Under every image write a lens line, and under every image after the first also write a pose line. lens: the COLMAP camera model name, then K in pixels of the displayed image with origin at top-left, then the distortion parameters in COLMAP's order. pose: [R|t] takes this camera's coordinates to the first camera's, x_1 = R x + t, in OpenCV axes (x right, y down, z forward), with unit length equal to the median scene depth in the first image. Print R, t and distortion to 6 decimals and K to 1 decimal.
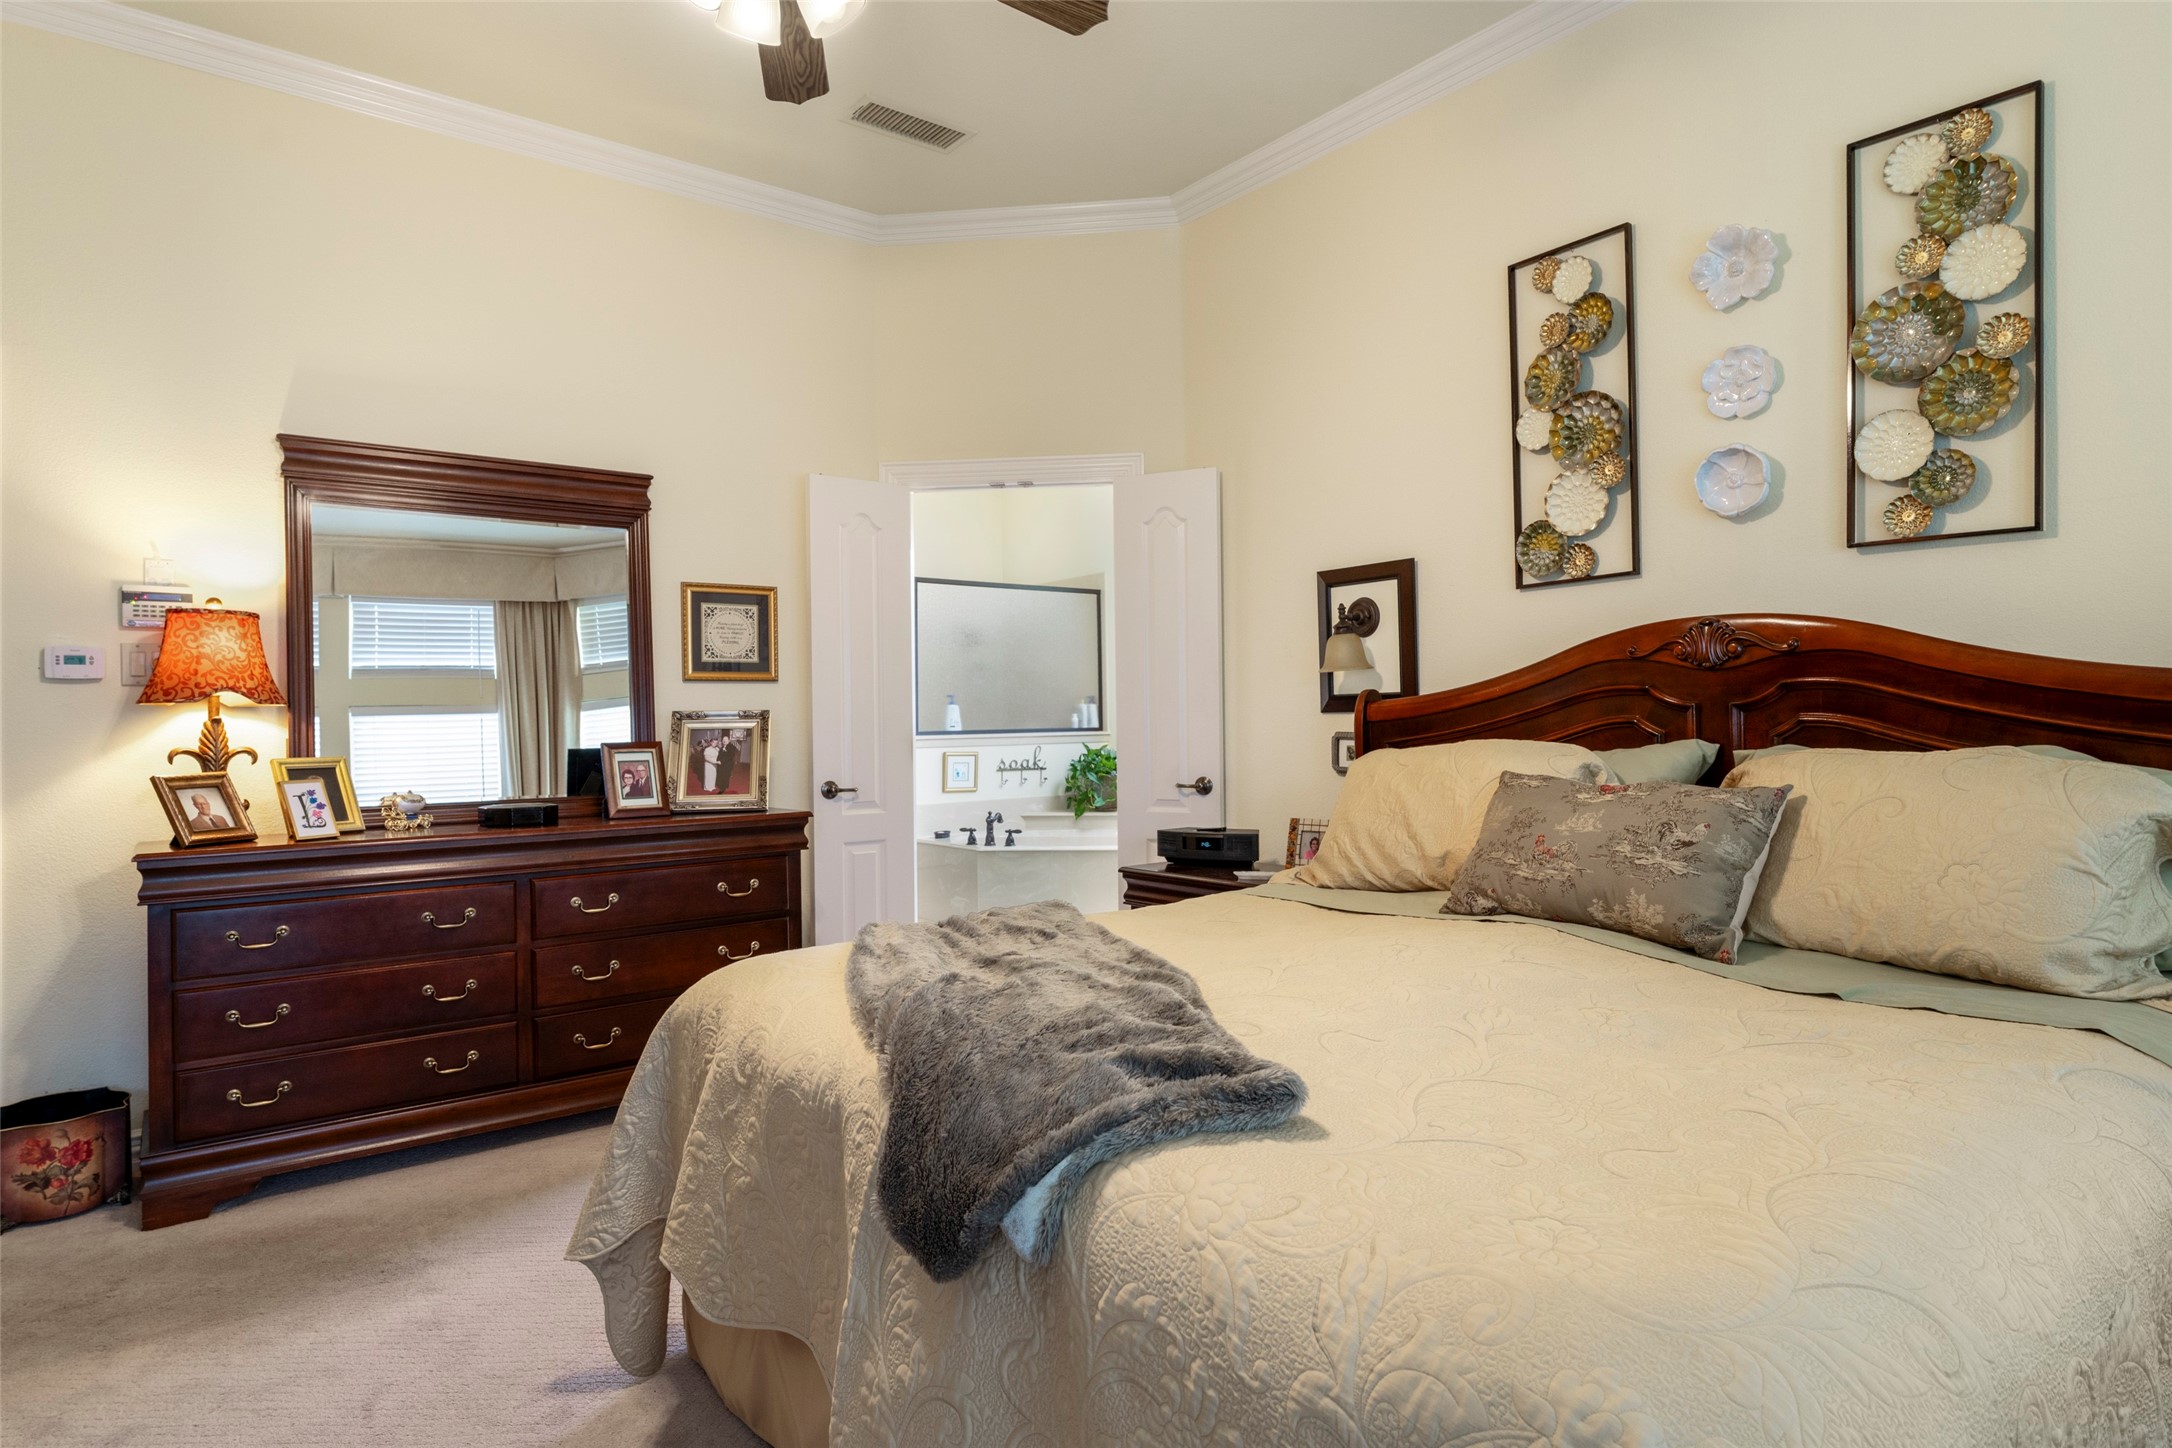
lens RADIAL K [[1197.1, 0, 1088.5], [0, 1197.1, 718.8], [0, 0, 1]] dist [0.019025, -0.005949]
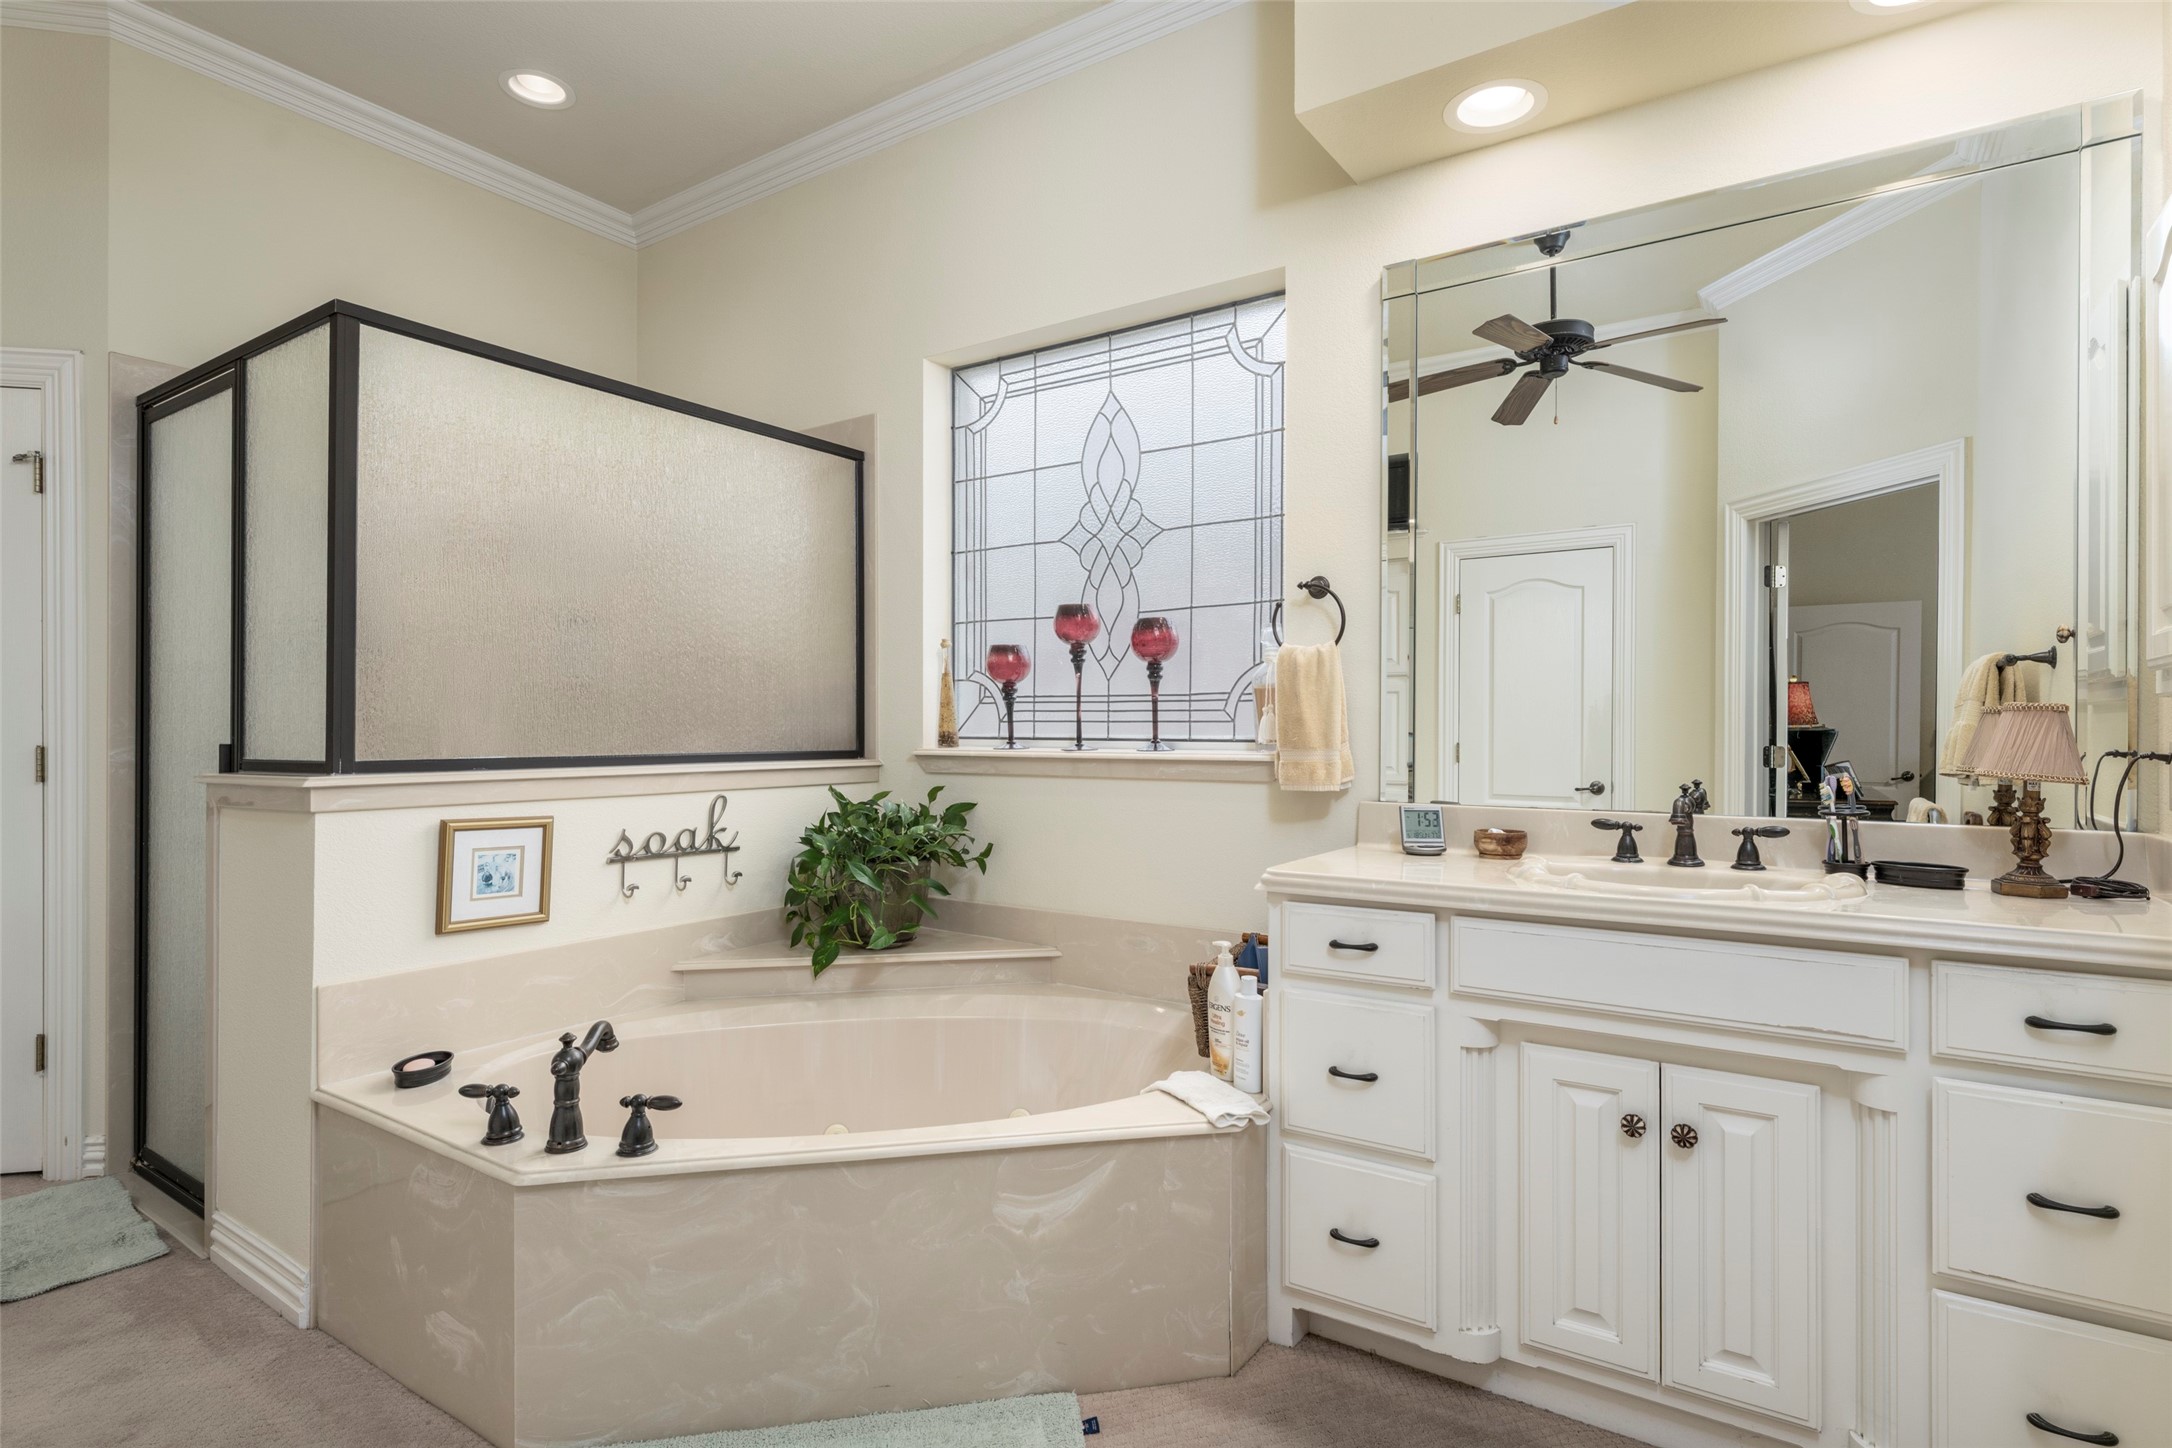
lens RADIAL K [[1077.0, 0, 1092.2], [0, 1077.0, 729.2], [0, 0, 1]] dist [0.007601, -0.000530]
pose [[0.948758, 0.012686, 0.315750, -0.047823], [-0.009892, 0.999896, -0.010449, 0.002850], [-0.315849, 0.006791, 0.948785, 0.764825]]
